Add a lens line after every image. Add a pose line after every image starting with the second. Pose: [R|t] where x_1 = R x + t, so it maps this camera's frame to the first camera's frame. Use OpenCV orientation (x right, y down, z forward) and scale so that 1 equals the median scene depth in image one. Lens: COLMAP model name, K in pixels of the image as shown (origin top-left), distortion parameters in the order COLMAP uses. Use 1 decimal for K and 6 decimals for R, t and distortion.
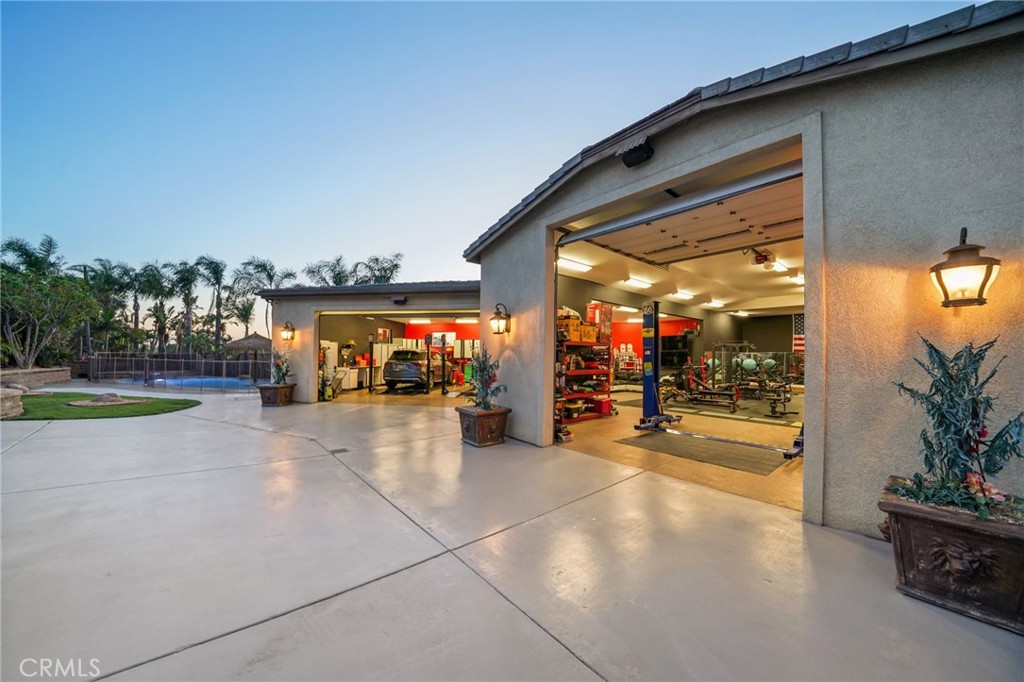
lens RADIAL K [[357.7, 0, 512.0], [0, 357.7, 341.0], [0, 0, 1]] dist [-0.000331, -0.000050]
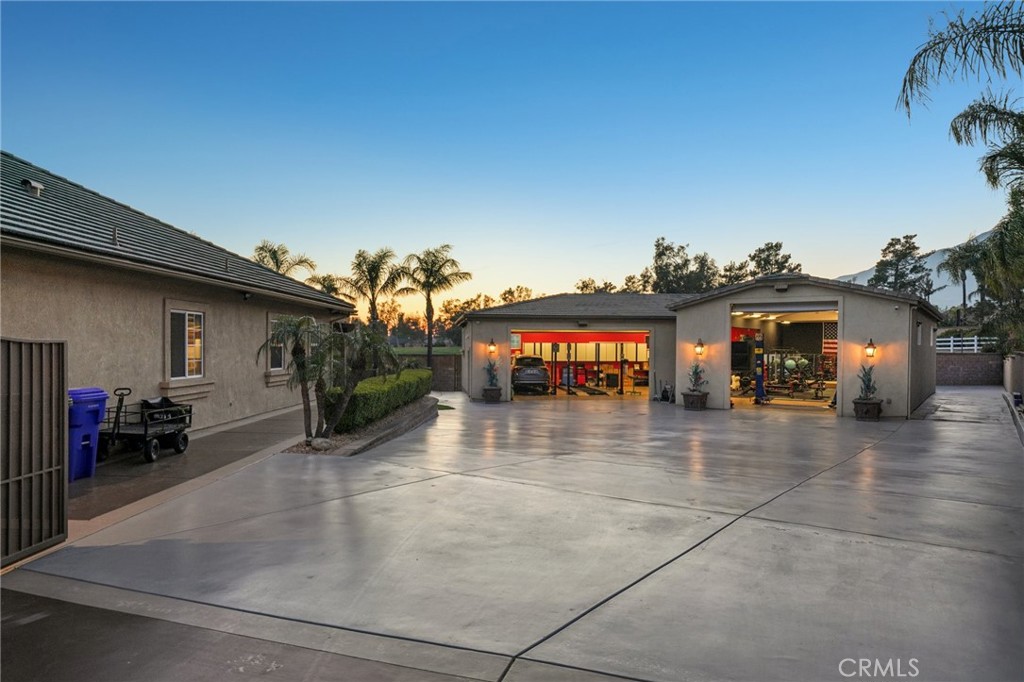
lens RADIAL K [[674.3, 0, 512.0], [0, 674.3, 341.0], [0, 0, 1]] dist [0.020823, -0.000349]
pose [[0.967108, -0.004684, 0.254321, -1.274544], [-0.004998, 0.999287, 0.037410, -0.146743], [-0.254315, -0.037451, 0.966396, -1.480113]]
